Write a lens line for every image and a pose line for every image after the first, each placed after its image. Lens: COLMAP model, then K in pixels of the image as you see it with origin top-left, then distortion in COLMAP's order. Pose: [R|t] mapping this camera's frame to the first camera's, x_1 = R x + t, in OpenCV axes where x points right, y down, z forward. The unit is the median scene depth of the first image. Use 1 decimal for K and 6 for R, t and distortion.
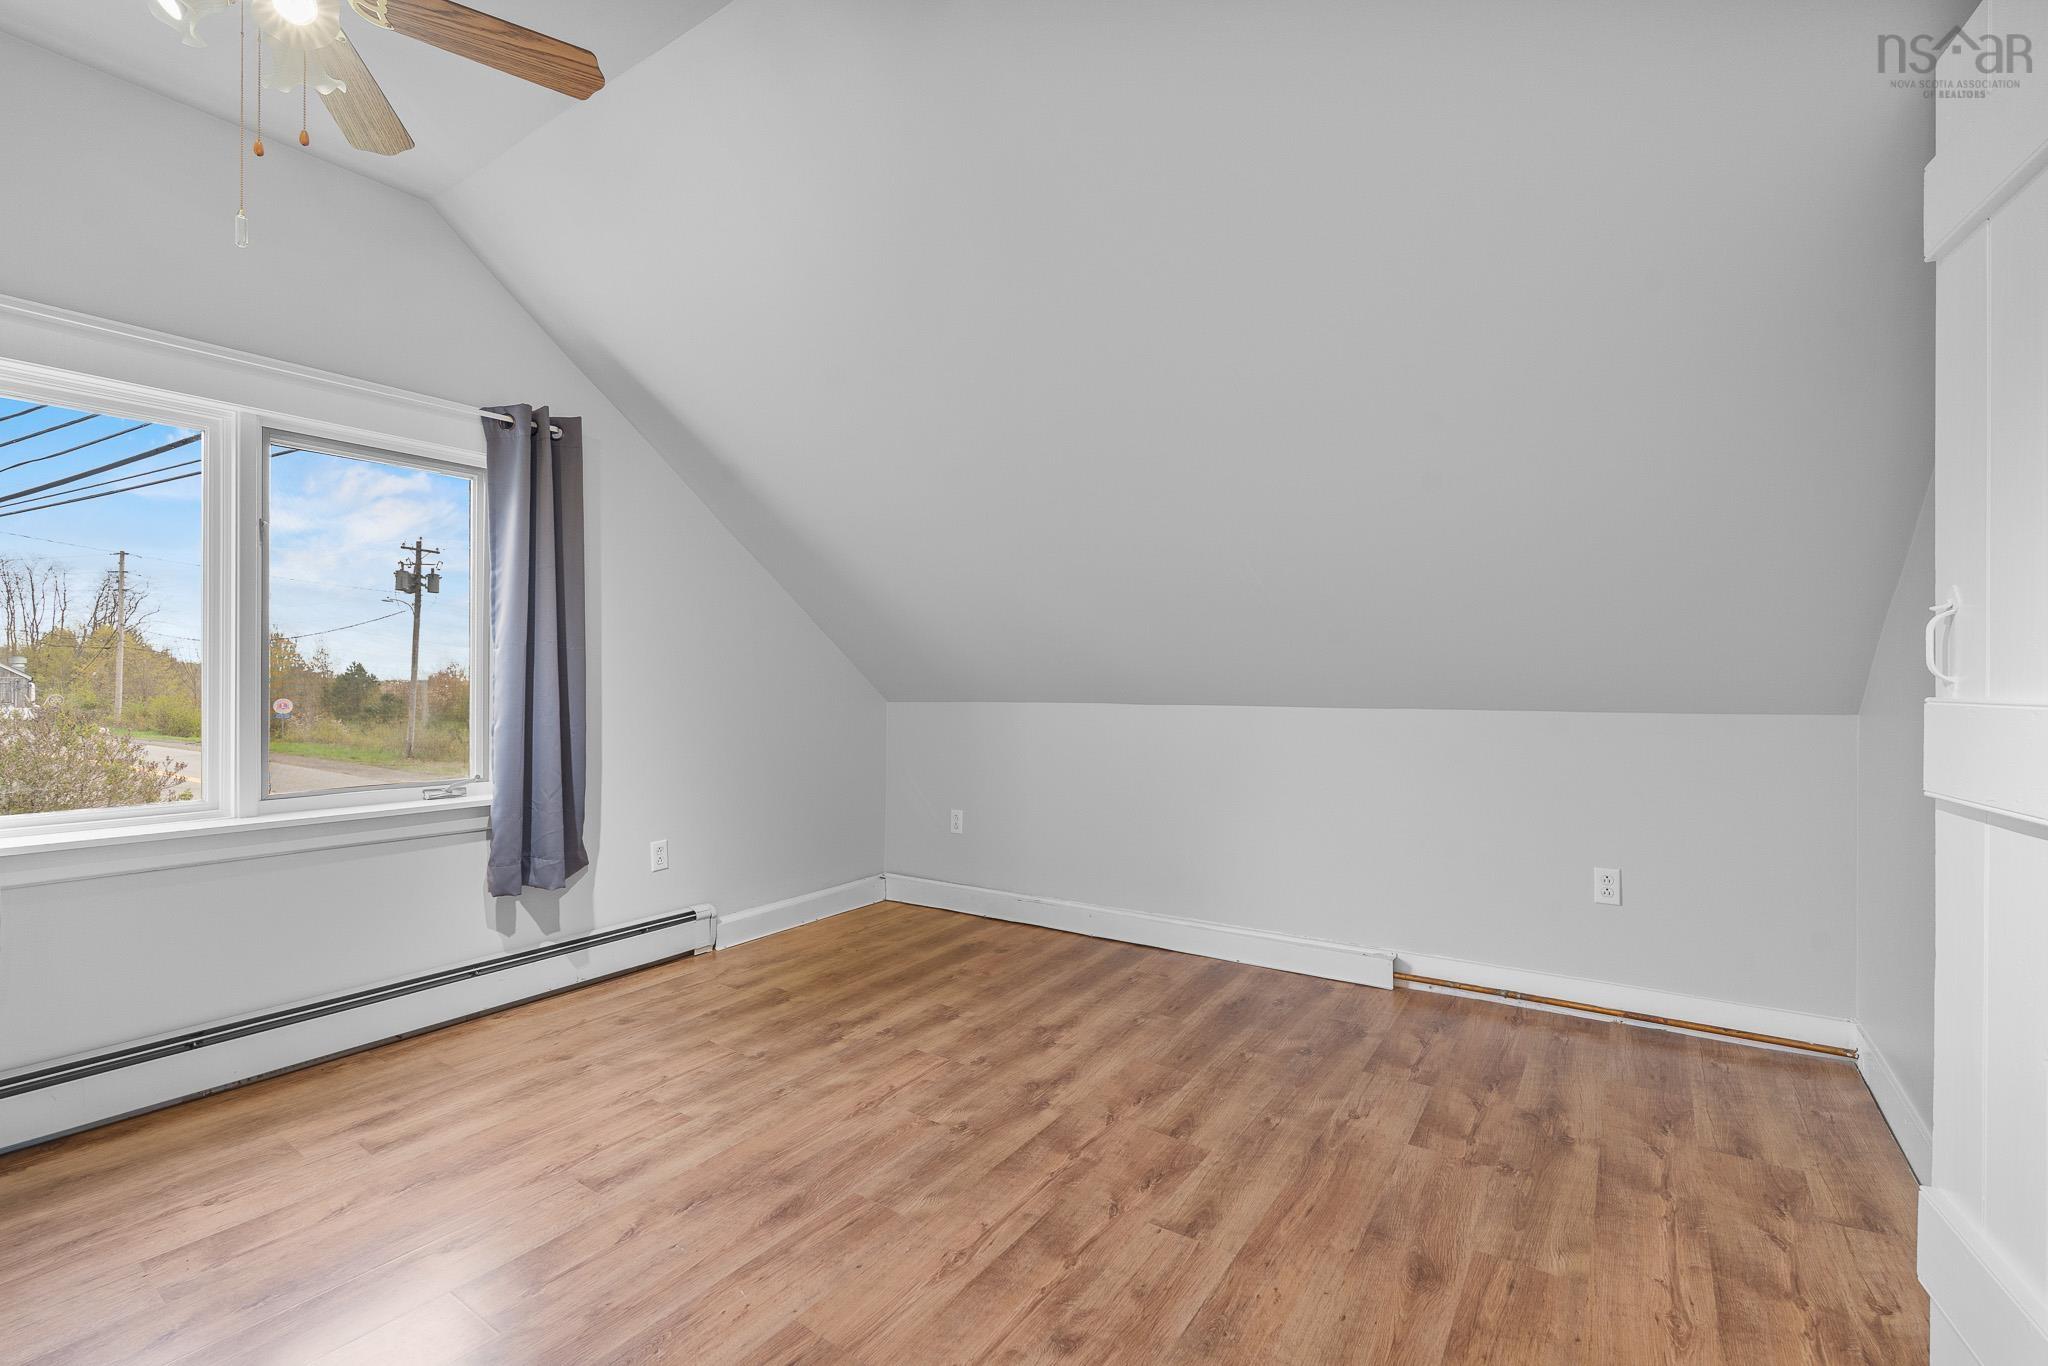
lens RADIAL K [[897.7, 0, 1019.9], [0, 897.7, 685.6], [0, 0, 1]] dist [-0.001771, 0.000303]
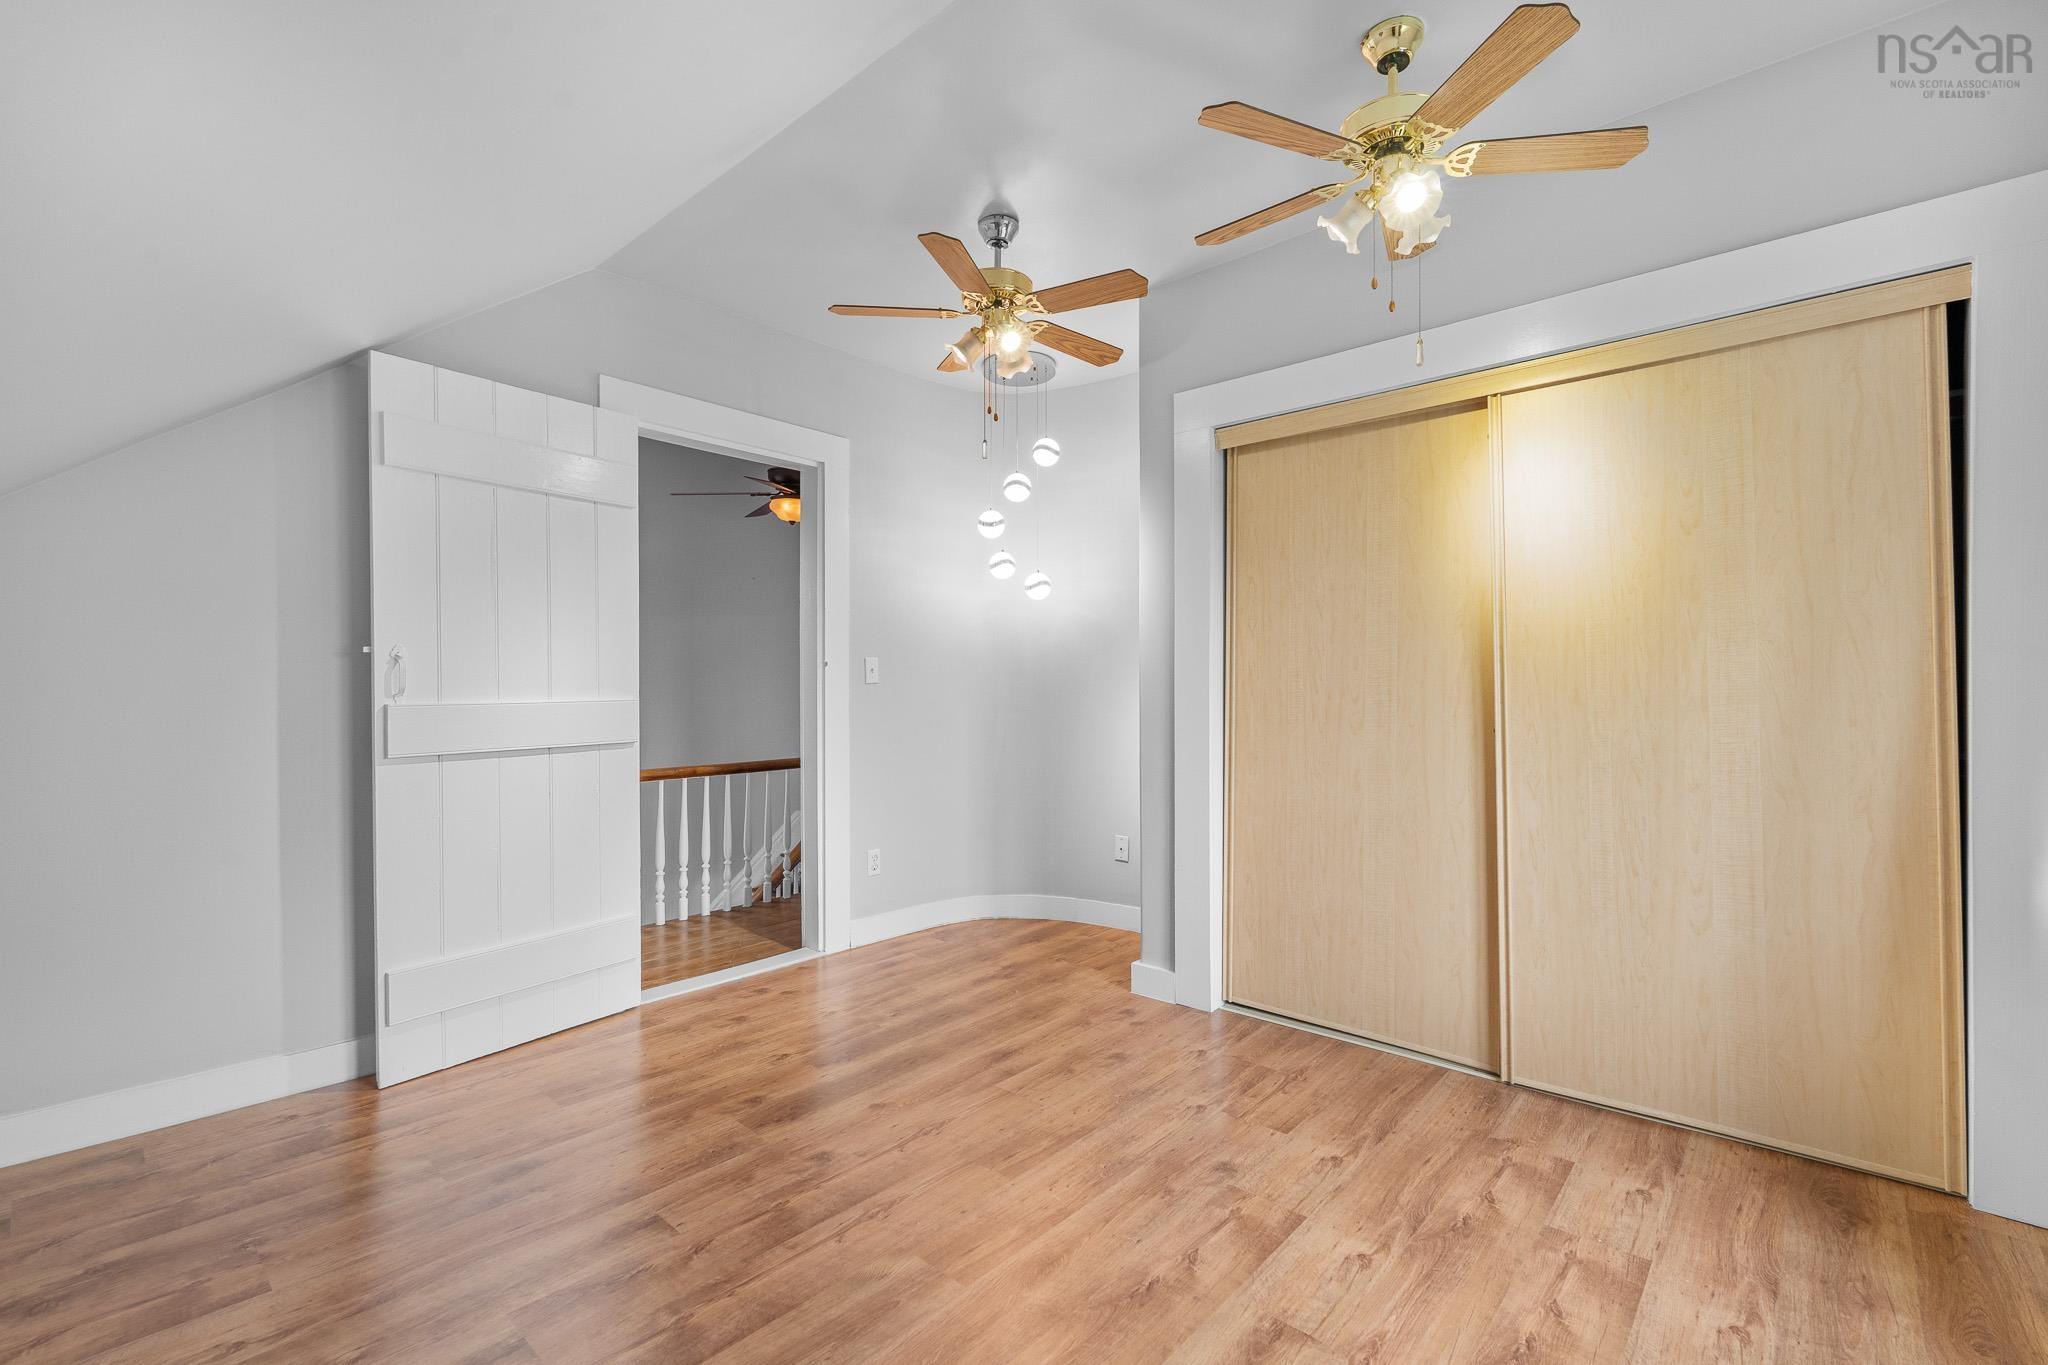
lens RADIAL K [[897.7, 0, 1019.9], [0, 897.7, 685.1], [0, 0, 1]] dist [-0.001771, 0.000303]
pose [[-0.991672, 0.003911, 0.128729, -0.254925], [0.004457, 0.999982, 0.003953, -0.014724], [-0.128711, 0.004494, -0.991672, 1.349860]]
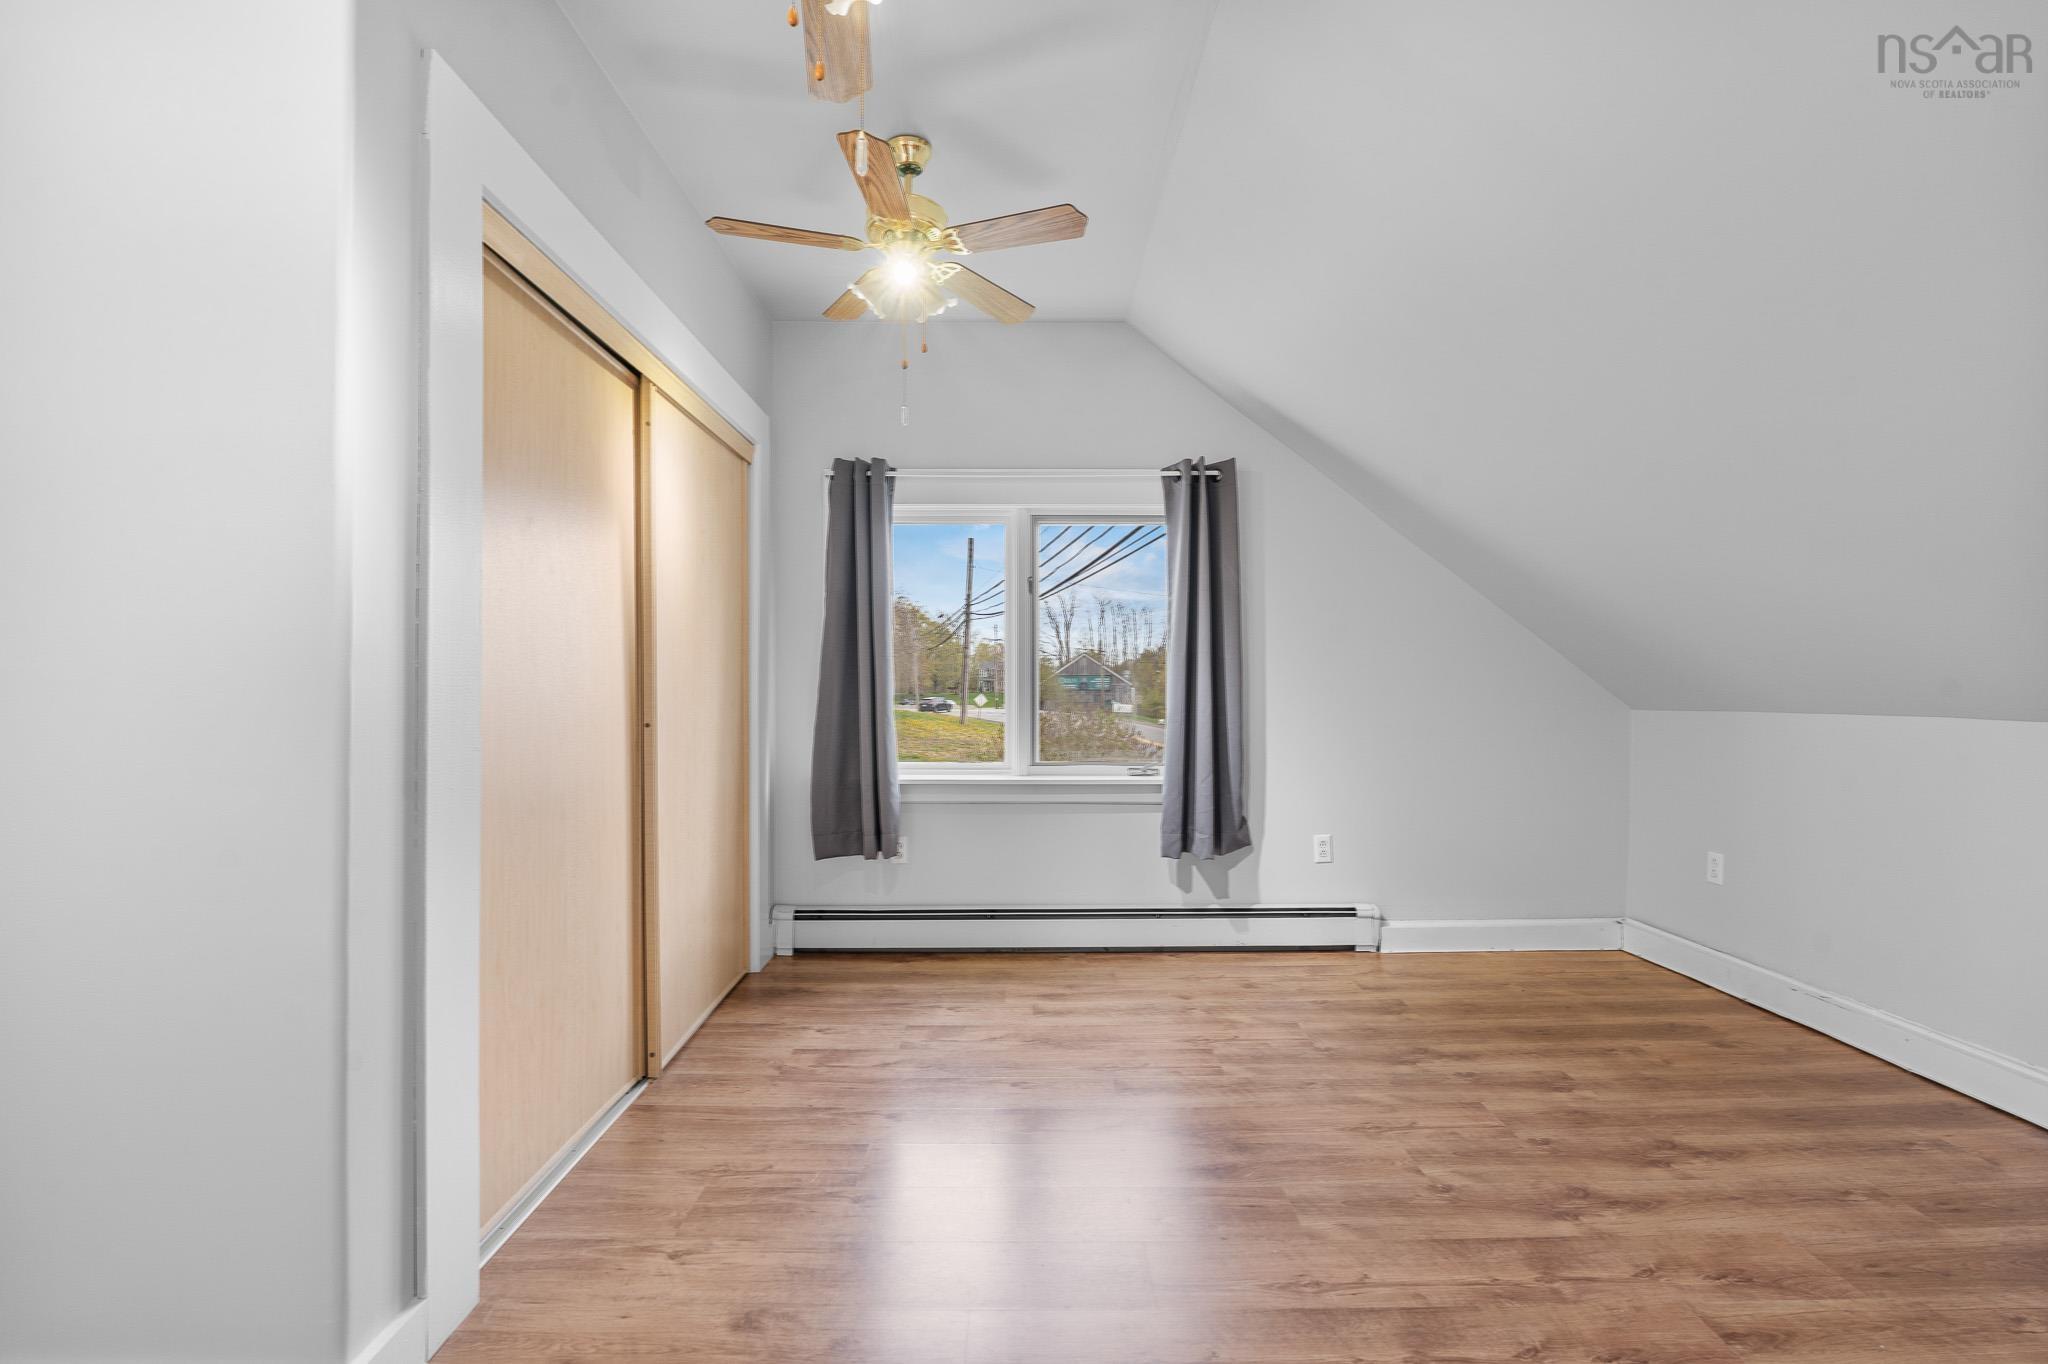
lens RADIAL K [[897.7, 0, 1019.9], [0, 897.7, 684.6], [0, 0, 1]] dist [-0.001771, 0.000303]
pose [[0.569681, -0.003220, -0.821860, 0.353125], [-0.001996, 0.999984, -0.005301, 0.001538], [0.821864, 0.004660, 0.569665, 0.127532]]
